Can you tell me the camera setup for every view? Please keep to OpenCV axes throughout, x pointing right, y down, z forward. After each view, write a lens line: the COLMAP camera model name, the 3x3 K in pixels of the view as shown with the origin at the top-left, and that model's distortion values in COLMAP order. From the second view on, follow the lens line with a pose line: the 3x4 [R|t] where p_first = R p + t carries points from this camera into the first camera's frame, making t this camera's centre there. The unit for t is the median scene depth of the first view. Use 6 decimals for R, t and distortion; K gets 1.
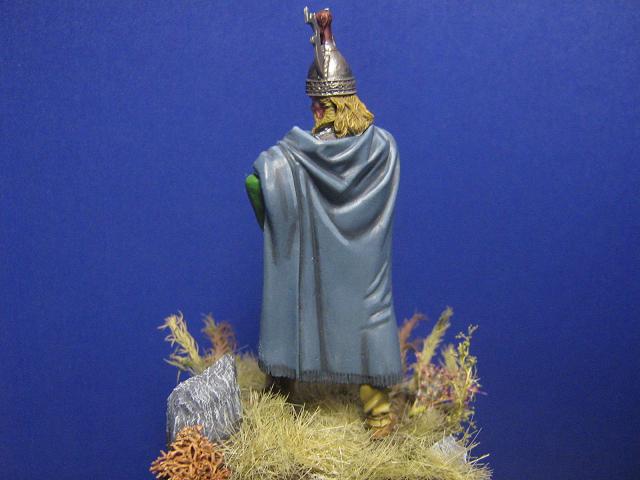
lens RADIAL K [[744.6, 0, 320.0], [0, 744.6, 240.0], [0, 0, 1]] dist [-0.010760, -0.017024]
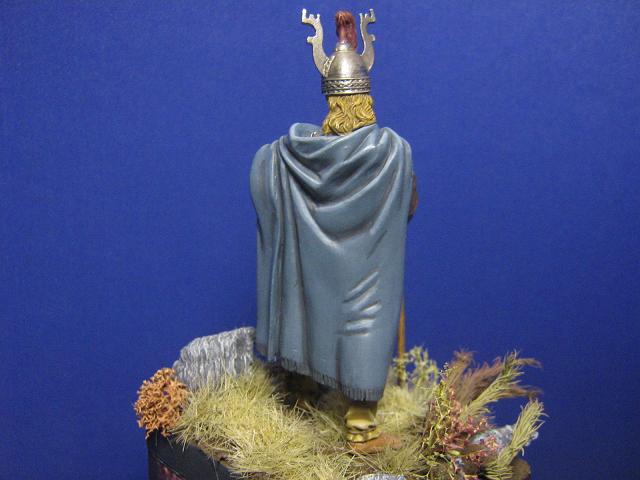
lens RADIAL K [[744.6, 0, 320.0], [0, 744.6, 240.0], [0, 0, 1]] dist [-0.010760, -0.017024]
pose [[0.675768, 0.153000, -0.721061, 0.751188], [-0.160482, 0.985294, 0.058667, -0.056062], [0.719433, 0.076072, 0.690384, 0.311820]]
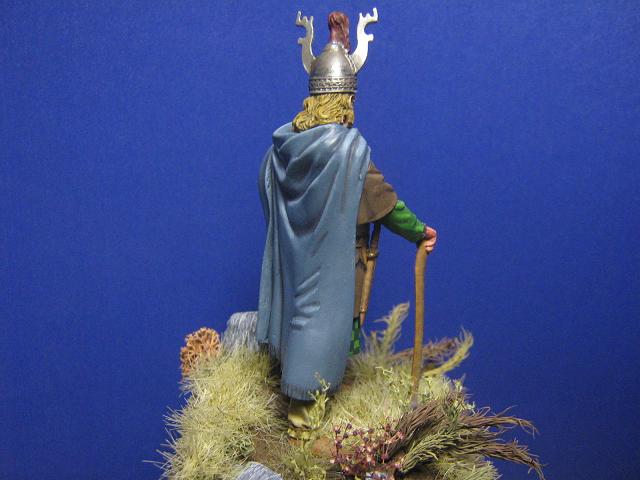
lens RADIAL K [[744.6, 0, 320.0], [0, 744.6, 240.0], [0, 0, 1]] dist [-0.010760, -0.017024]
pose [[0.054035, 0.189449, -0.980403, 1.048130], [-0.246762, 0.953918, 0.170731, -0.176710], [0.967568, 0.232701, 0.098294, 0.949821]]
